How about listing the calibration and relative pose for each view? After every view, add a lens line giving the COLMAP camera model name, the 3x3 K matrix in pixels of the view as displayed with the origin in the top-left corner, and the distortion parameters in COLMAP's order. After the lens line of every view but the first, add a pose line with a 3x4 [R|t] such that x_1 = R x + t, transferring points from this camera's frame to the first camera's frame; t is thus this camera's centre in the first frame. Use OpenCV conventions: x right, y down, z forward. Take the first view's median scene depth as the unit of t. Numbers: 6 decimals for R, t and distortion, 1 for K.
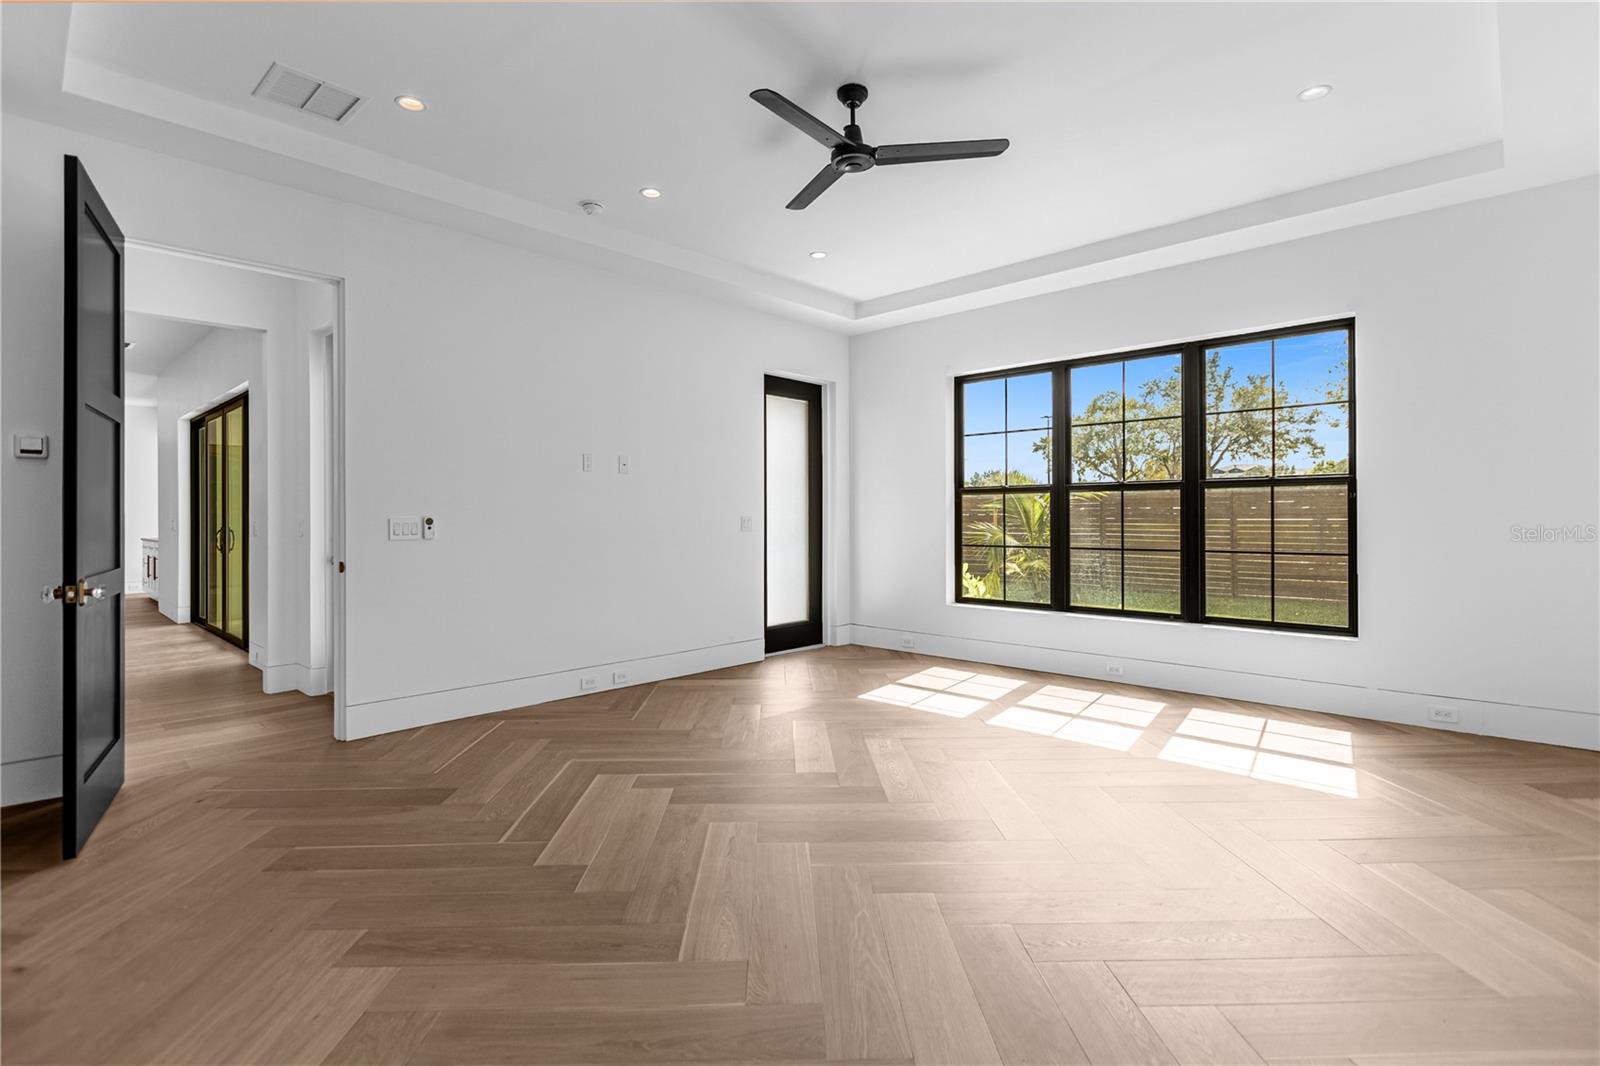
lens RADIAL K [[764.3, 0, 800.4], [0, 764.3, 515.1], [0, 0, 1]] dist [-0.001265, -0.000178]
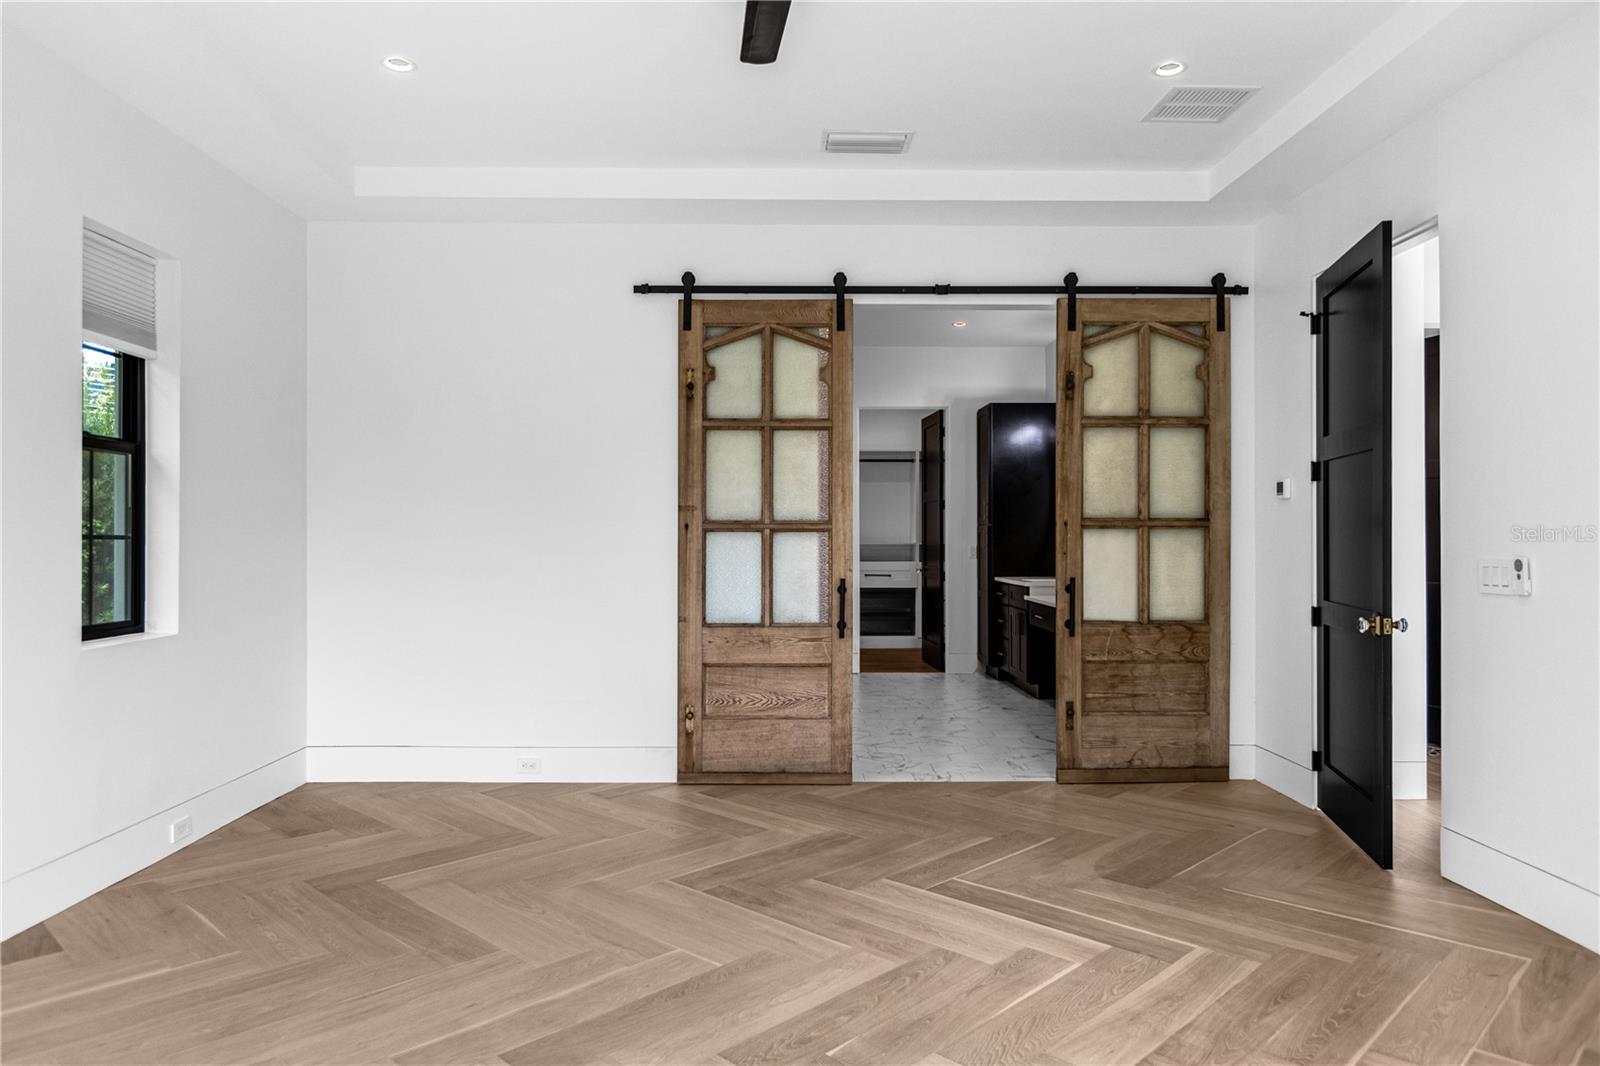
lens RADIAL K [[1048.8, 0, 800.0], [0, 1048.8, 533.0], [0, 0, 1]] dist [0.003516, 0.000851]
pose [[-0.715783, -0.002150, -0.698319, 0.628347], [-0.000848, 0.999997, -0.002210, -0.020151], [0.698322, -0.000990, -0.715783, 1.613305]]
